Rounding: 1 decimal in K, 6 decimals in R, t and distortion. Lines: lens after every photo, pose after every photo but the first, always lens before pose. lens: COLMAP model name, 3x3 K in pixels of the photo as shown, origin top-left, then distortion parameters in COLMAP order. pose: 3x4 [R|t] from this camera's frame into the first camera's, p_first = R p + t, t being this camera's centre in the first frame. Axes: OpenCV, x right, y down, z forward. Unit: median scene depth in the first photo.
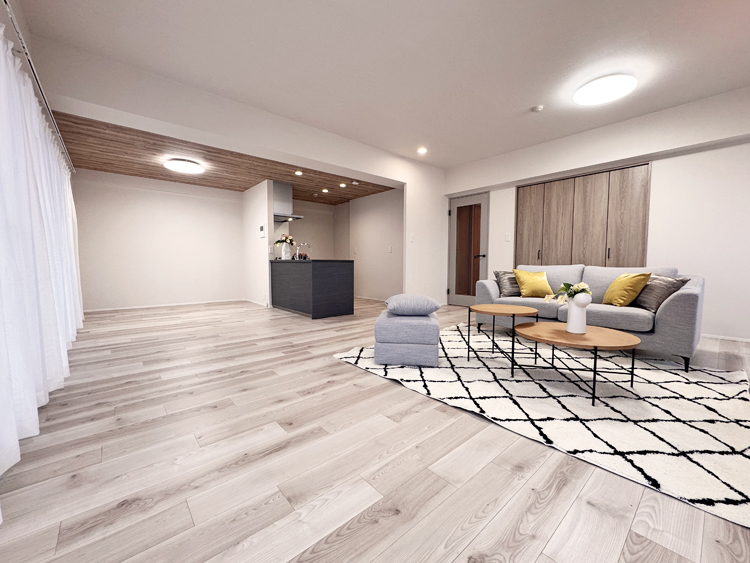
lens RADIAL K [[301.6, 0, 375.0], [0, 301.6, 281.5], [0, 0, 1]] dist [-0.000917, 0.000019]
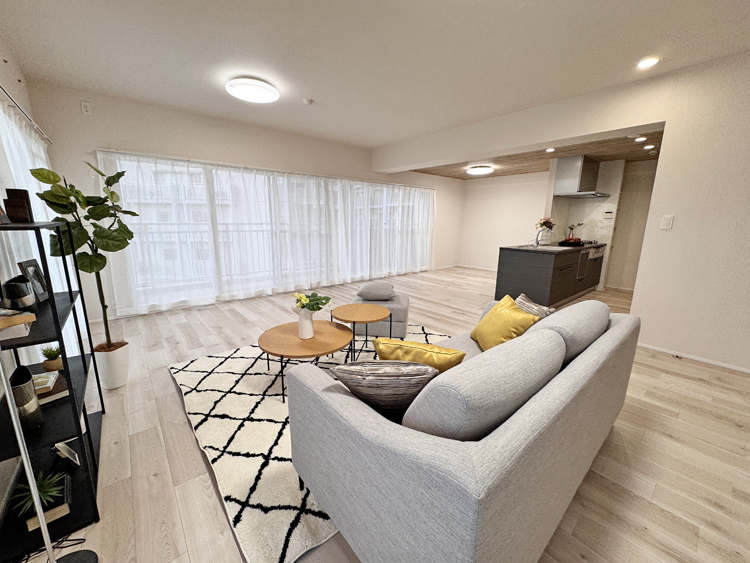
lens RADIAL K [[301.6, 0, 375.0], [0, 301.6, 281.5], [0, 0, 1]] dist [-0.000917, 0.000019]
pose [[-0.013490, 0.204856, -0.978699, 1.067125], [-0.078040, 0.975587, 0.205280, -0.179038], [0.996859, 0.079147, 0.002826, 0.766510]]
